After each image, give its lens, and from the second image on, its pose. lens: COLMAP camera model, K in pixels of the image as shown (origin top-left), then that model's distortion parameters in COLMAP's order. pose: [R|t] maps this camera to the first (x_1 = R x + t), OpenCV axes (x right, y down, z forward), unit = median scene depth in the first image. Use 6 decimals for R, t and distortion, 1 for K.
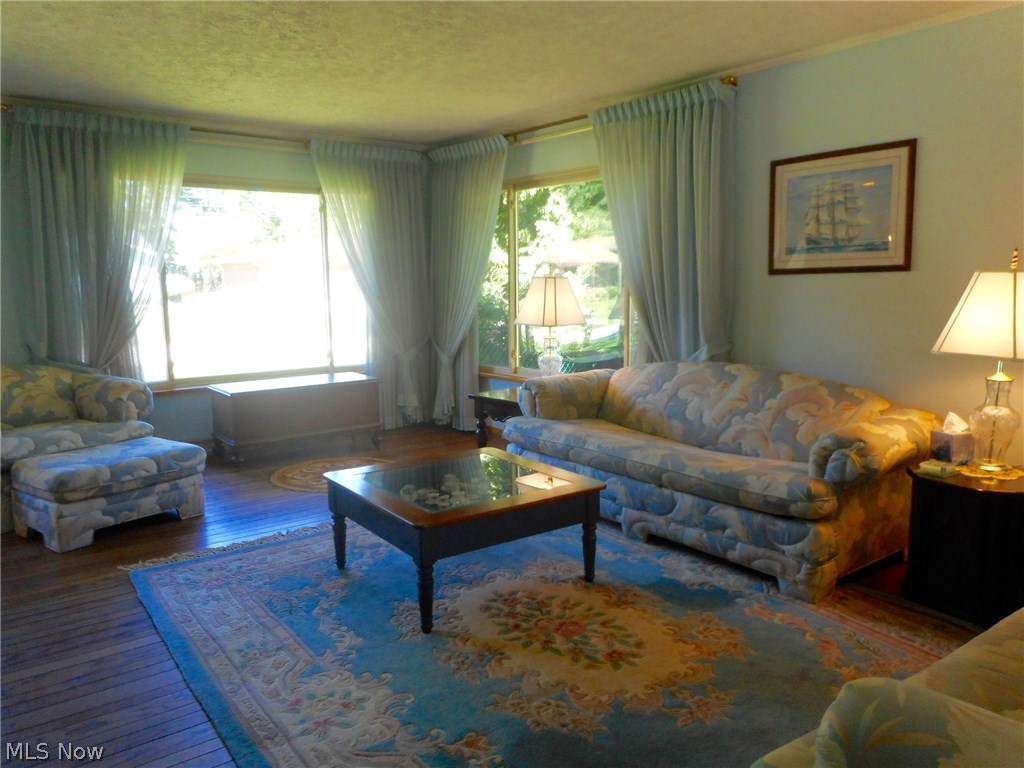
lens RADIAL K [[770.4, 0, 511.0], [0, 770.4, 388.3], [0, 0, 1]] dist [-0.008527, 0.009124]
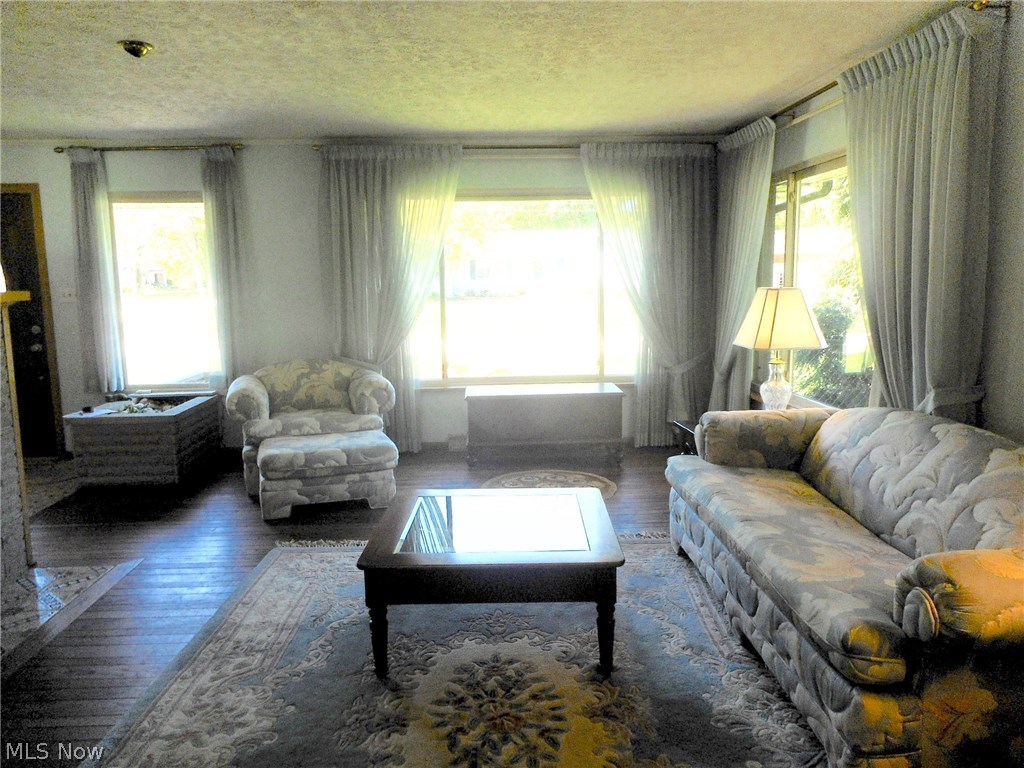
lens RADIAL K [[770.4, 0, 511.0], [0, 770.4, 388.3], [0, 0, 1]] dist [-0.008527, 0.009124]
pose [[0.807493, 0.081457, -0.584226, 0.388331], [-0.074179, 0.996580, 0.036424, -0.060658], [0.585195, 0.013925, 0.810773, 0.224675]]
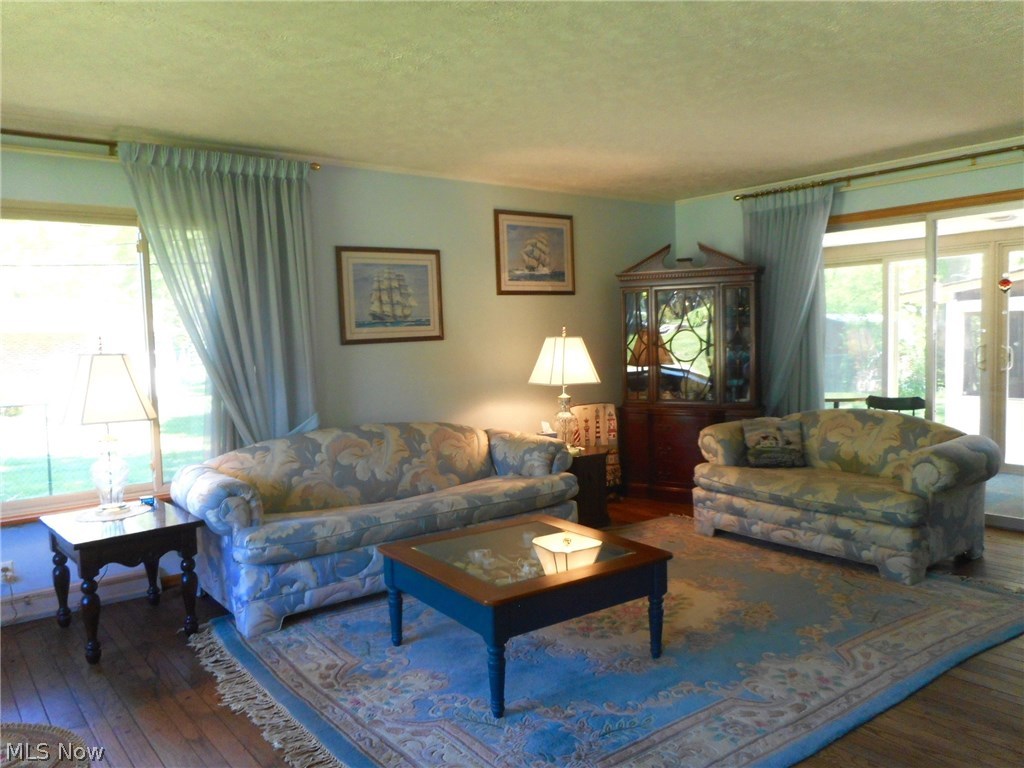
lens RADIAL K [[770.4, 0, 511.0], [0, 770.4, 388.3], [0, 0, 1]] dist [-0.008527, 0.009124]
pose [[0.002845, -0.062934, 0.998014, -0.847827], [0.168323, 0.983808, 0.061559, -0.120123], [-0.985728, 0.167813, 0.013392, 0.799375]]
